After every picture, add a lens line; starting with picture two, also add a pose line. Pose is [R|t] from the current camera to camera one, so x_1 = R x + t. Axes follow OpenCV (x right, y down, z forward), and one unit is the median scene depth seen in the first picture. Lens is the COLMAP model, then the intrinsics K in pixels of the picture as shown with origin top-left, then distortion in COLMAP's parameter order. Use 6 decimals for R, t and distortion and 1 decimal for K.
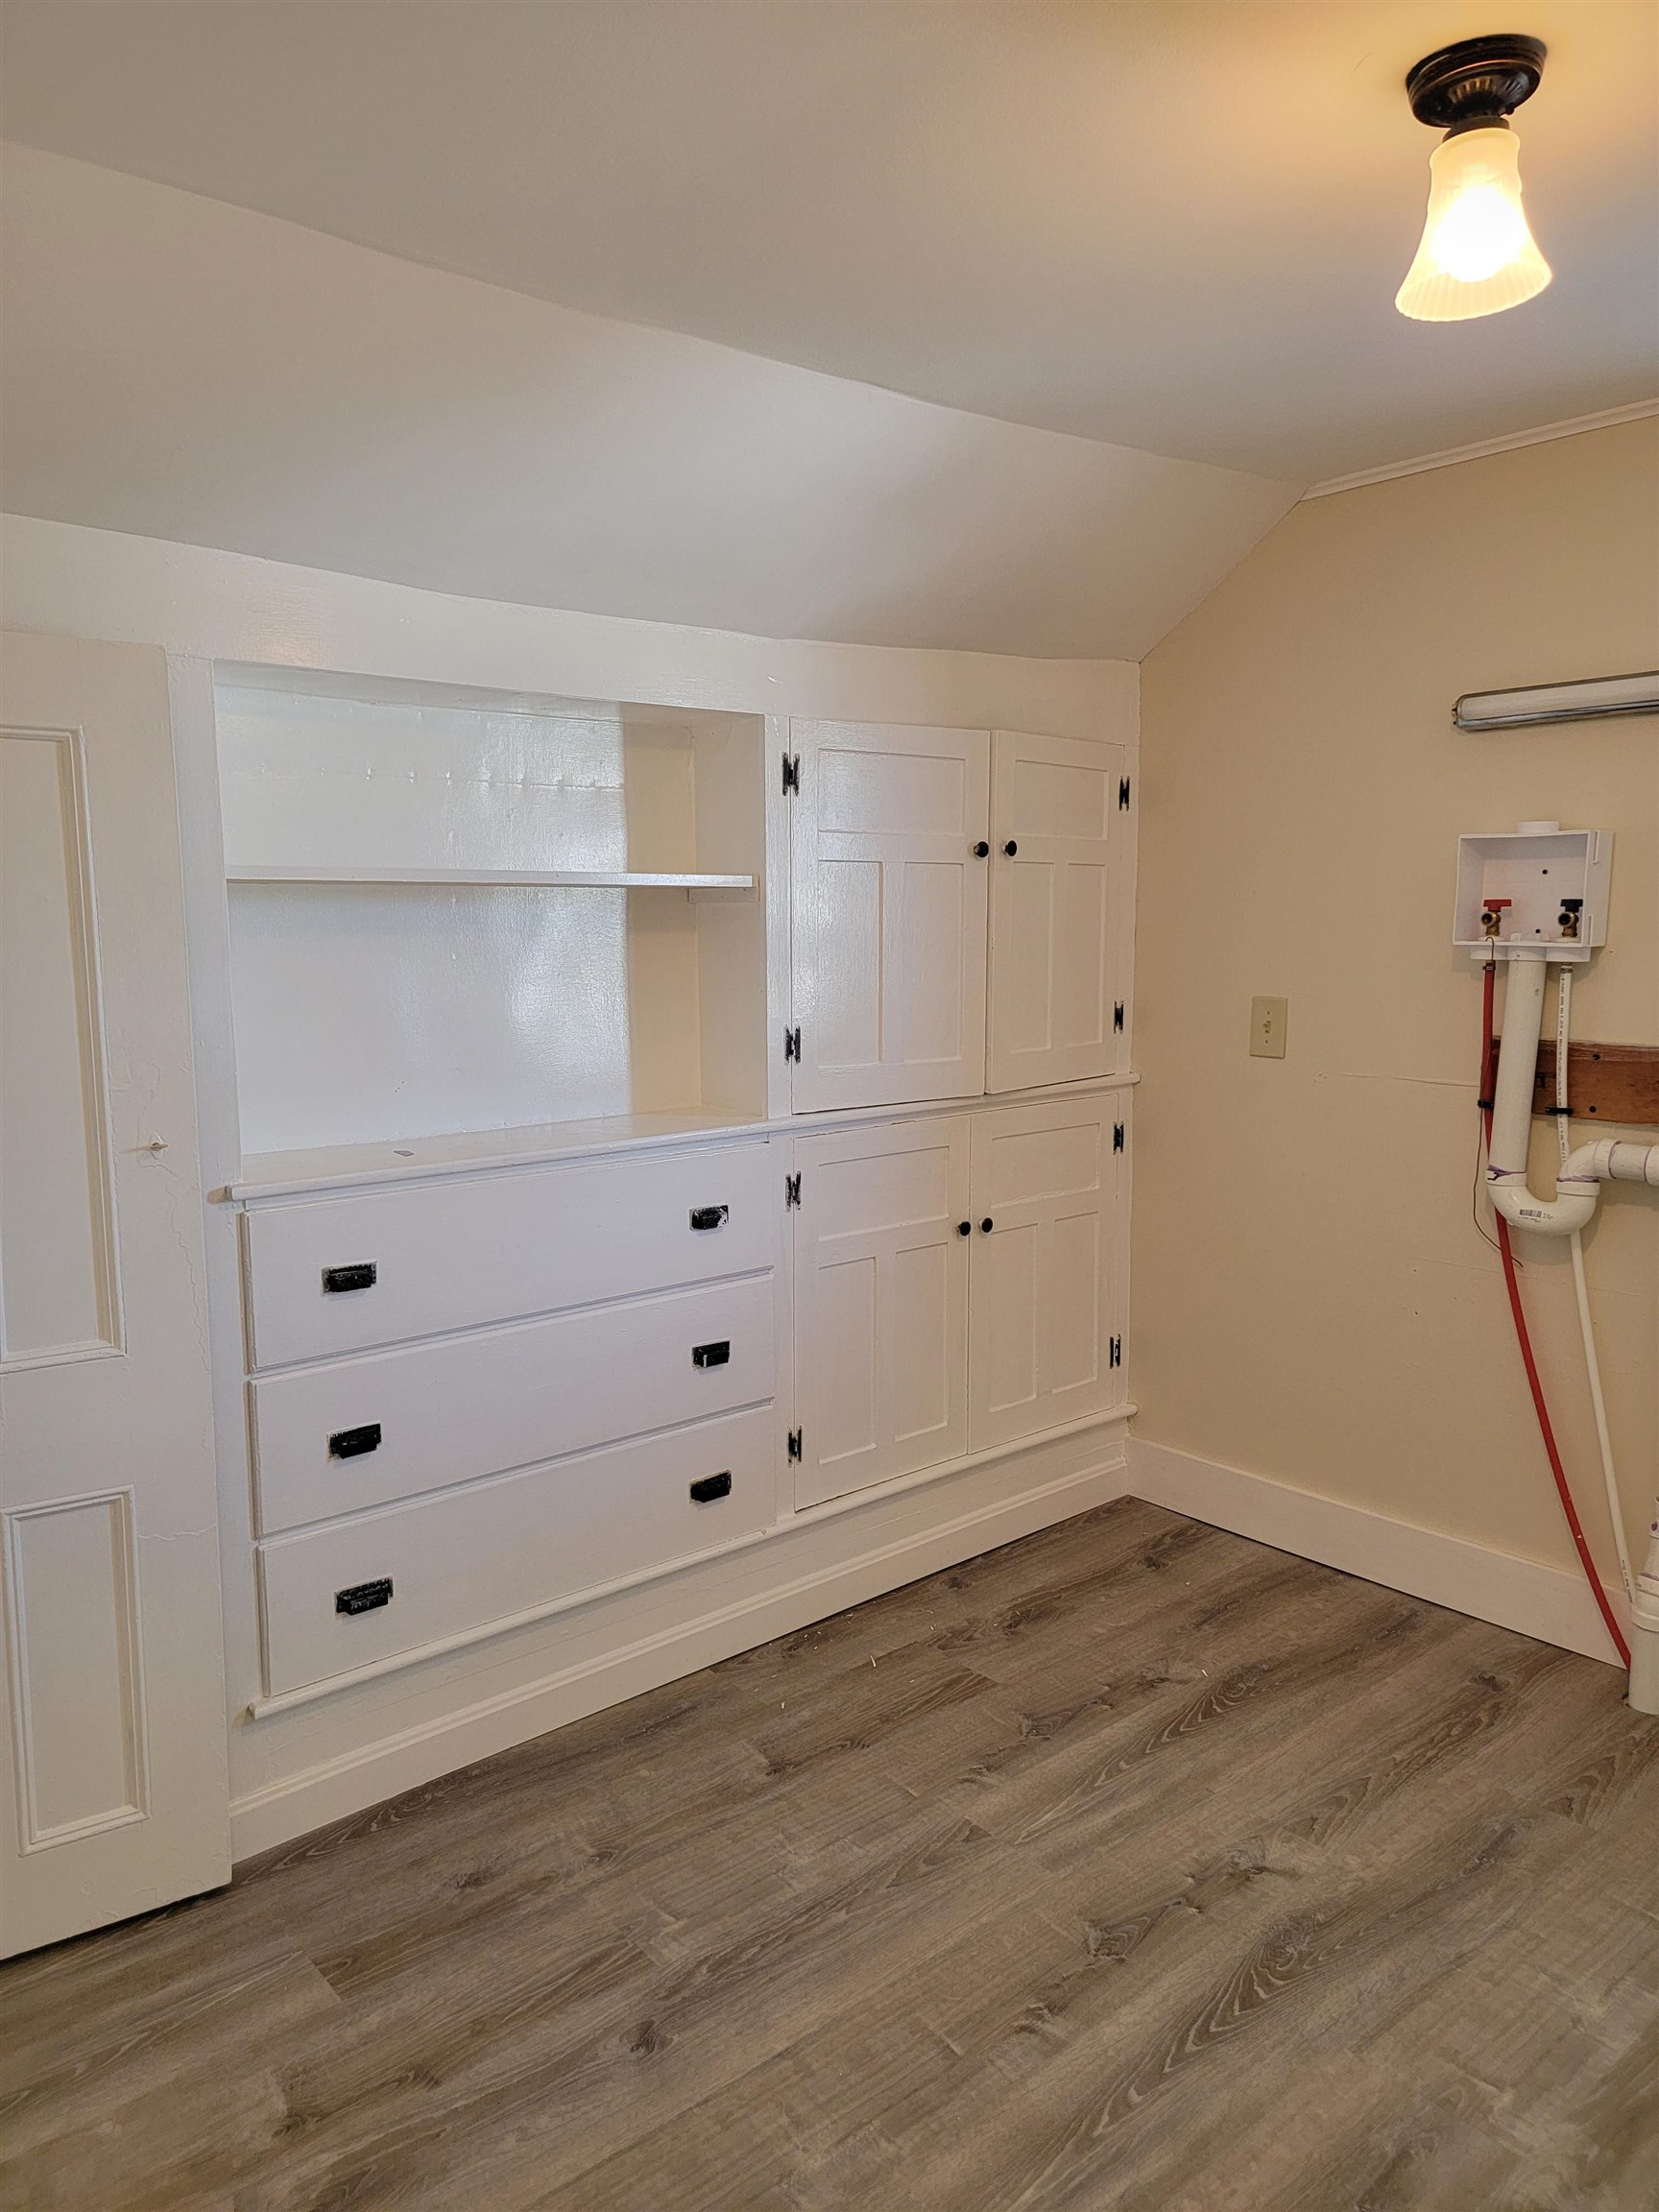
lens RADIAL K [[1535.7, 0, 828.6], [0, 1535.7, 1111.1], [0, 0, 1]] dist [0.076425, -0.056430]
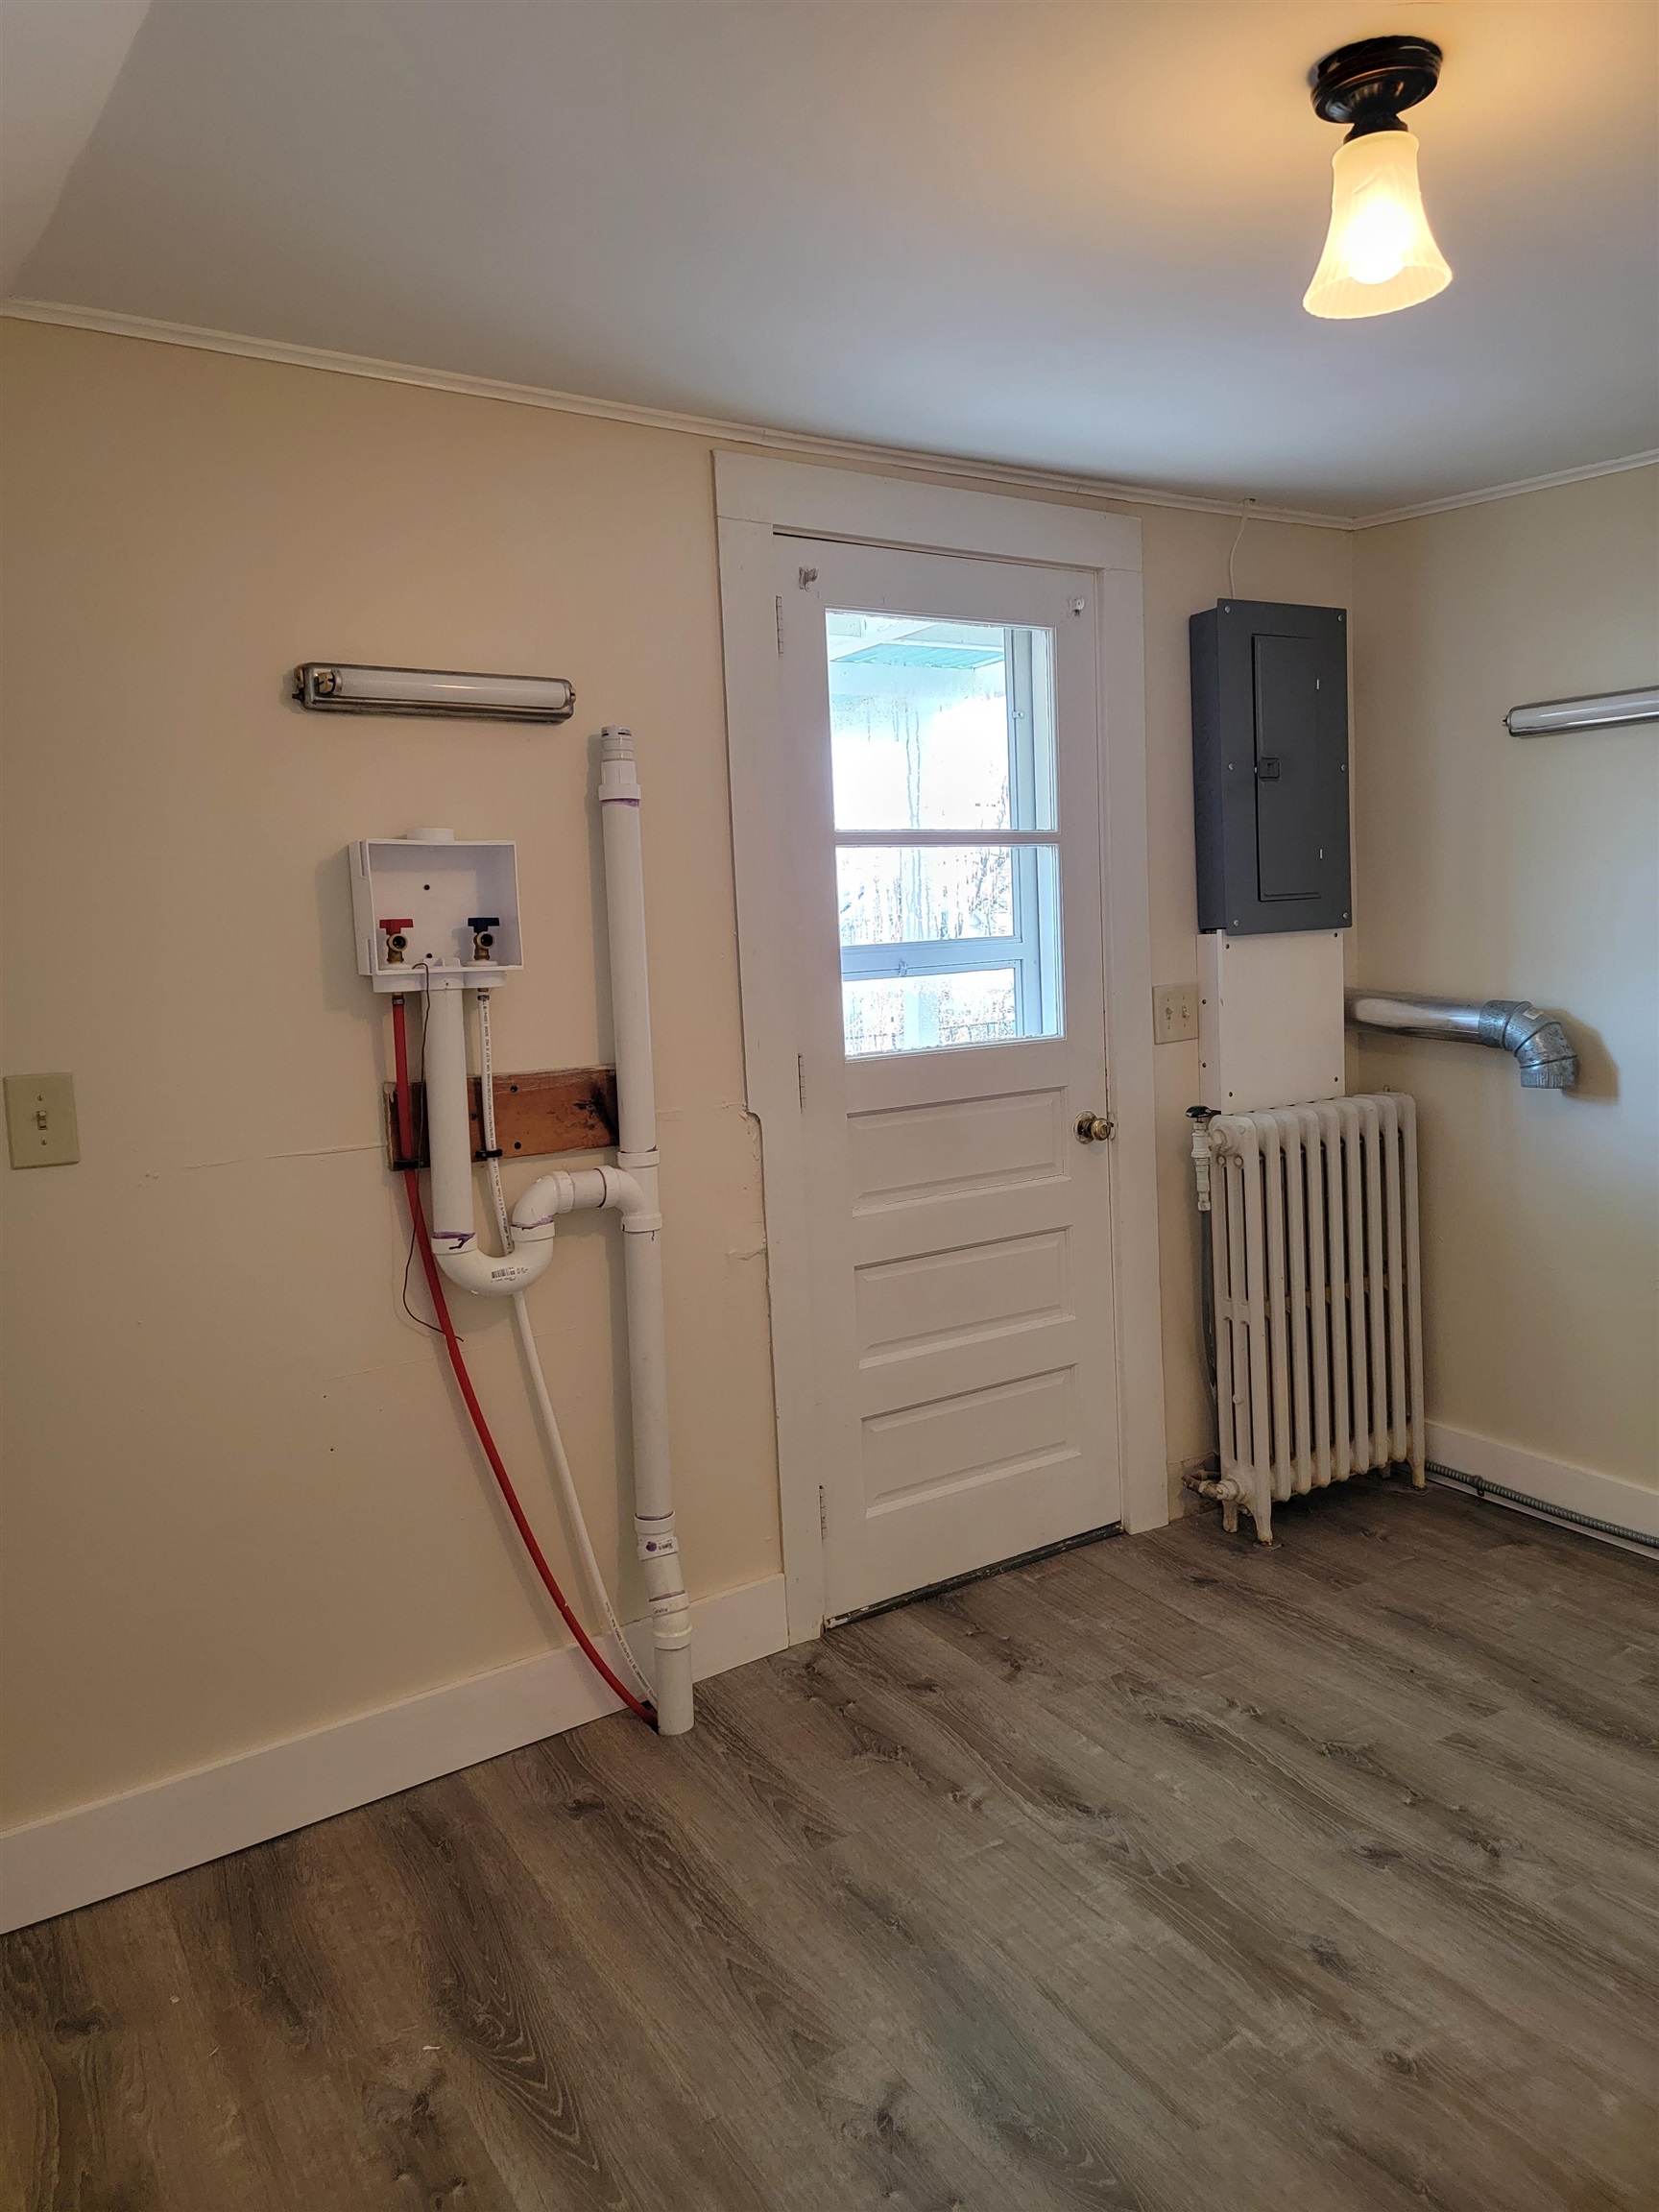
lens RADIAL K [[1535.7, 0, 828.1], [0, 1535.7, 1095.1], [0, 0, 1]] dist [0.076425, -0.056430]
pose [[0.118140, -0.120740, 0.985629, -0.374001], [0.157419, 0.982306, 0.101464, -0.093117], [-0.980440, 0.143170, 0.135056, 0.694722]]
